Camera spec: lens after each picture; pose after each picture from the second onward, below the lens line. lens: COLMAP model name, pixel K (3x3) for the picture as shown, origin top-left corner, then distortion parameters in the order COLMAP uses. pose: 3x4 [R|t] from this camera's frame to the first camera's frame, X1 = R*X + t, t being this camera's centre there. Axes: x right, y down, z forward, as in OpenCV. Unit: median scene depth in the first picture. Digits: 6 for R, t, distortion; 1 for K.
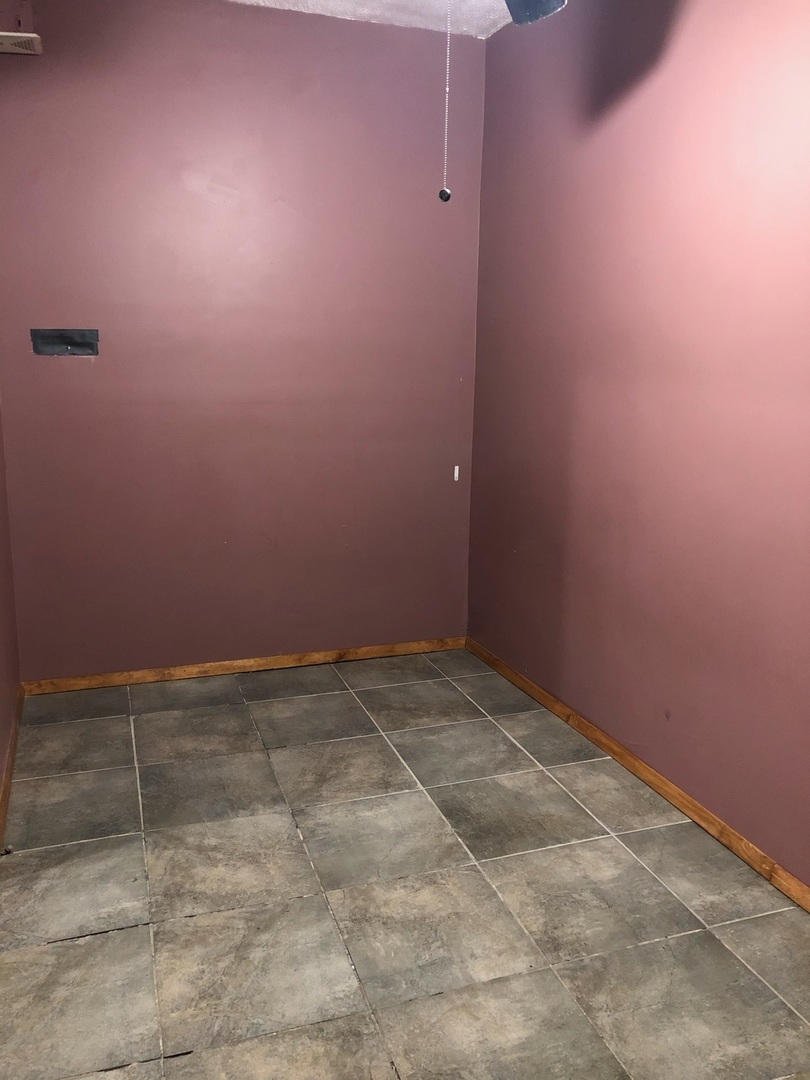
lens RADIAL K [[870.7, 0, 404.5], [0, 870.7, 538.6], [0, 0, 1]] dist [0.019925, -0.020683]
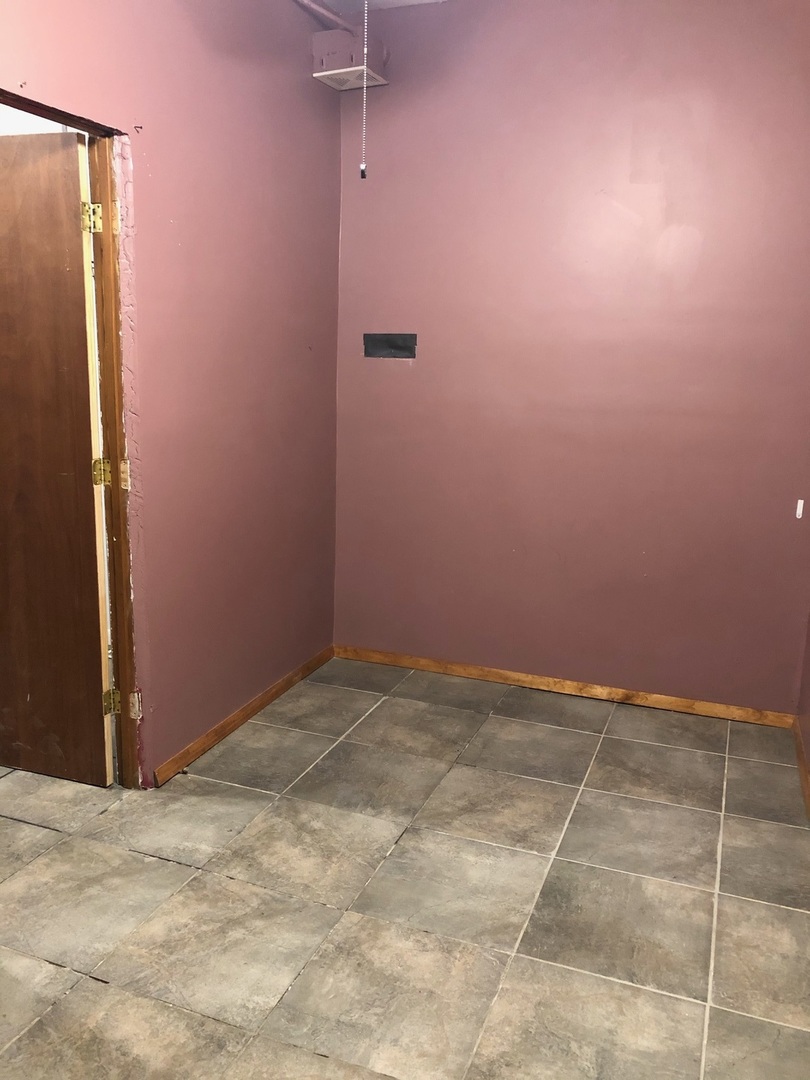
lens RADIAL K [[870.7, 0, 411.3], [0, 870.7, 532.3], [0, 0, 1]] dist [0.019925, -0.020683]
pose [[0.769729, 0.134791, -0.623978, 0.448211], [-0.148305, 0.988469, 0.030581, -0.040787], [0.620905, 0.069000, 0.780843, 0.234745]]
